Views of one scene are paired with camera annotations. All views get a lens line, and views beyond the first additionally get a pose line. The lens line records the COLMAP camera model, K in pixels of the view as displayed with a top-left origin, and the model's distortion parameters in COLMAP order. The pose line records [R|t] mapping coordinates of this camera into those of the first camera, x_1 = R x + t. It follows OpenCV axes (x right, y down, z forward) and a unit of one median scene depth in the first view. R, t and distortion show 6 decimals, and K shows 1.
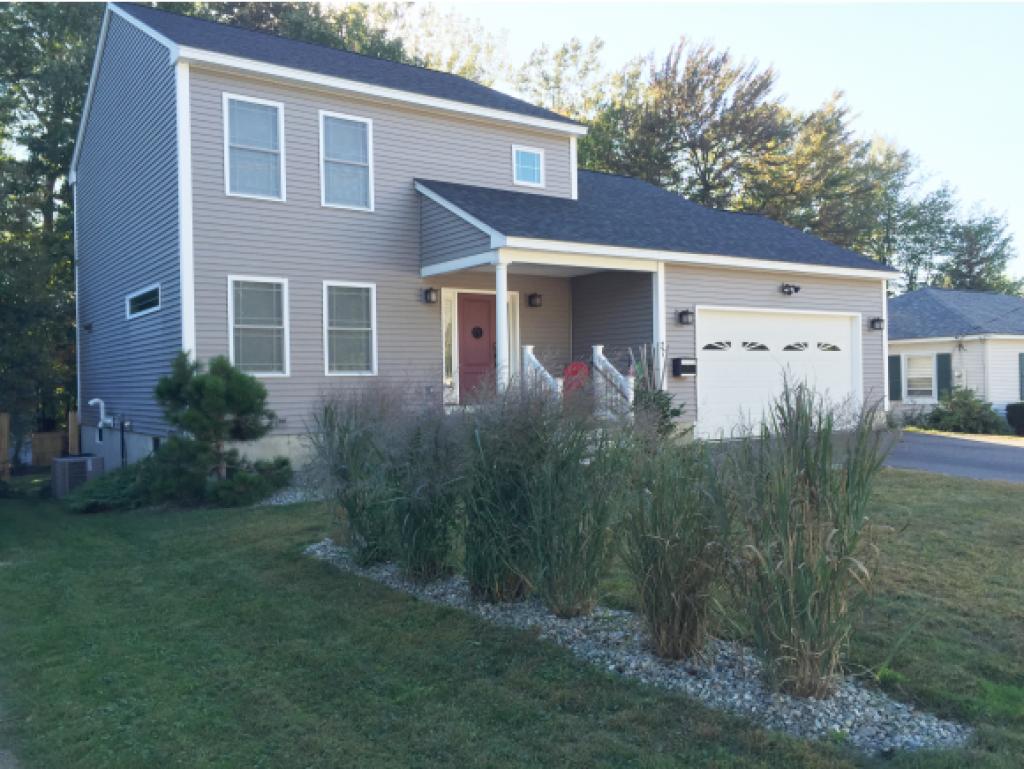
lens RADIAL K [[868.6, 0, 512.0], [0, 868.6, 384.5], [0, 0, 1]] dist [0.029582, 0.000949]
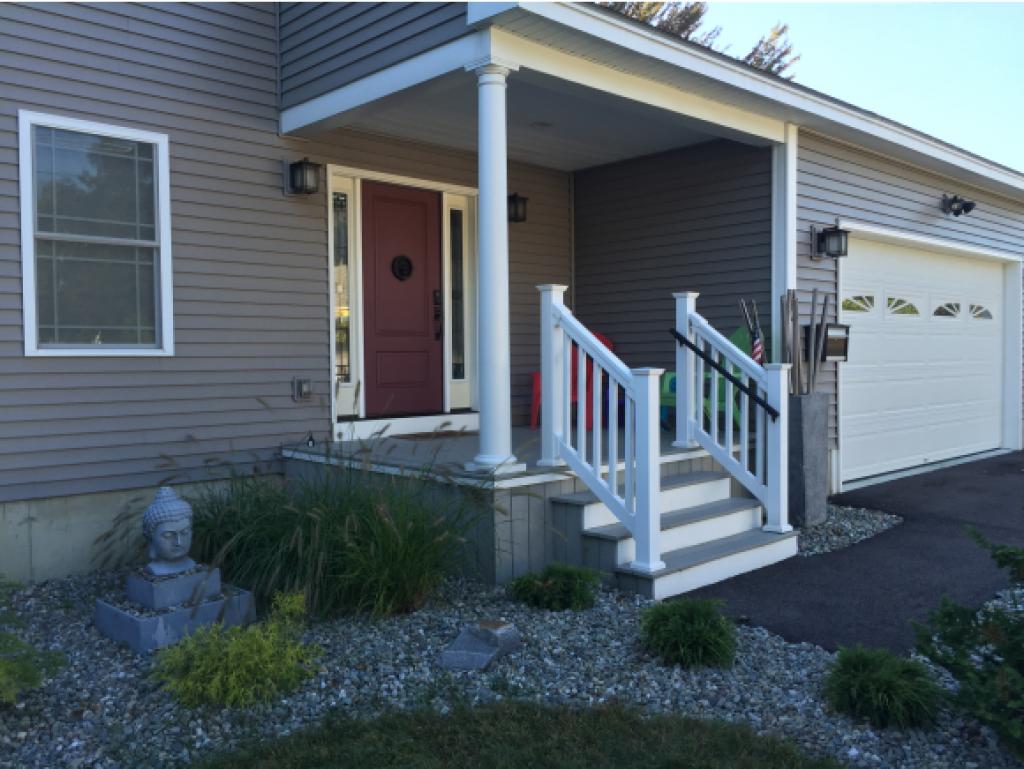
lens RADIAL K [[876.9, 0, 512.0], [0, 876.9, 384.5], [0, 0, 1]] dist [0.035283, 0.001992]
pose [[0.988930, 0.003024, 0.148351, -0.053886], [-0.006888, 0.999650, 0.025540, -0.007860], [-0.148221, -0.026279, 0.988605, 0.527995]]
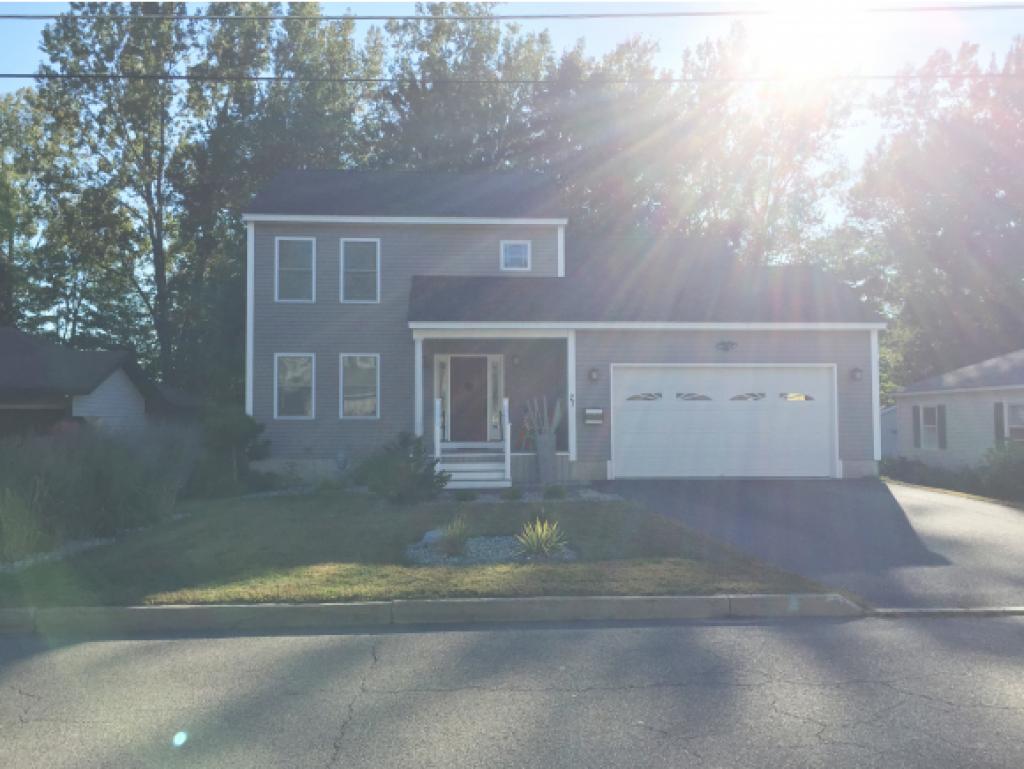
lens RADIAL K [[876.9, 0, 512.0], [0, 876.9, 384.5], [0, 0, 1]] dist [0.035283, 0.001992]
pose [[0.858344, -0.004875, -0.513051, 0.726159], [-0.014634, 0.999315, -0.033979, -0.019579], [0.512865, 0.036674, 0.857685, -0.107131]]
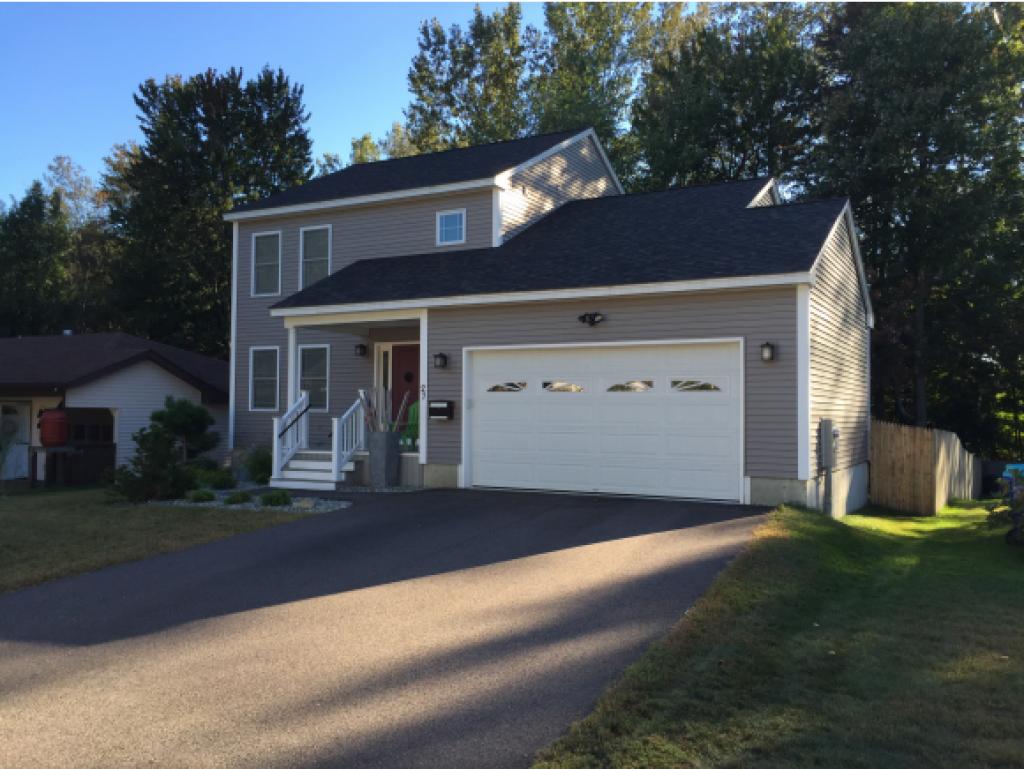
lens RADIAL K [[876.9, 0, 512.0], [0, 876.9, 384.5], [0, 0, 1]] dist [0.035283, 0.001992]
pose [[0.439249, -0.006746, -0.898340, 1.148509], [-0.018886, 0.999681, -0.016741, -0.033886], [0.898167, 0.024319, 0.438981, 0.626100]]
